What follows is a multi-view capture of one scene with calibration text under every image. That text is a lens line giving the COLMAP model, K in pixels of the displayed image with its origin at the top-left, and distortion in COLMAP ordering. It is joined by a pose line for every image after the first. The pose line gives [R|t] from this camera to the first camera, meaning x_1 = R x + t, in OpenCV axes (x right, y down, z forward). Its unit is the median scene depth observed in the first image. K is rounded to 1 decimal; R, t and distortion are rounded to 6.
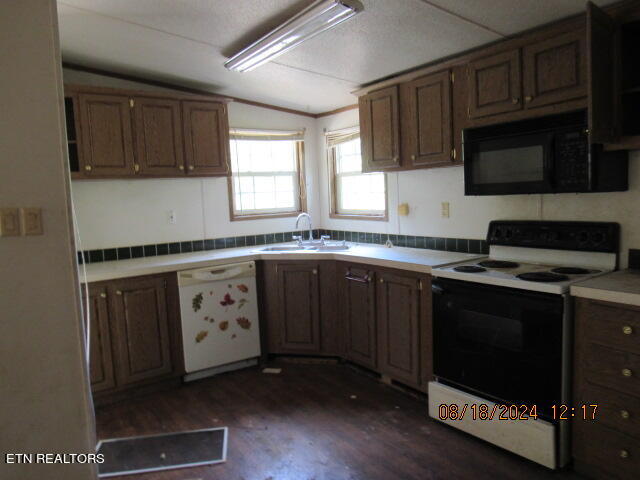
lens RADIAL K [[465.1, 0, 319.8], [0, 465.1, 241.5], [0, 0, 1]] dist [-0.007893, -0.001681]
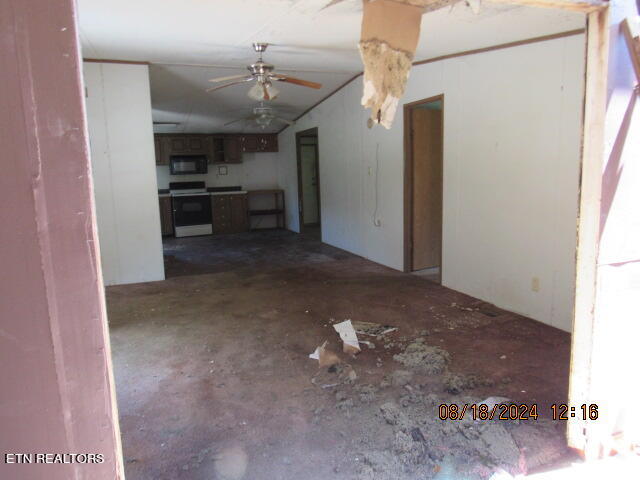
lens RADIAL K [[465.1, 0, 319.8], [0, 465.1, 241.5], [0, 0, 1]] dist [-0.007893, -0.001681]
pose [[0.222710, -0.109180, 0.968752, -2.479533], [0.117858, 0.989436, 0.084416, 0.203197], [-0.967734, 0.095375, 0.233225, -0.728619]]
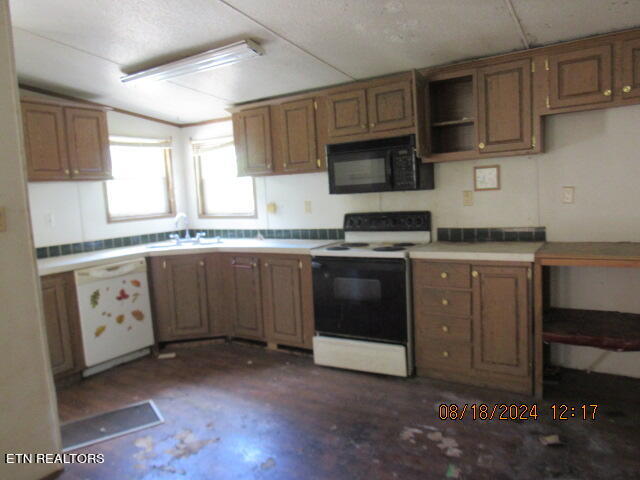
lens RADIAL K [[465.1, 0, 319.8], [0, 465.1, 241.5], [0, 0, 1]] dist [-0.007893, -0.001681]
pose [[0.920560, -0.049509, 0.387450, -0.201456], [0.054815, 0.998493, -0.002649, 0.032324], [-0.386735, 0.023677, 0.921887, -0.182521]]
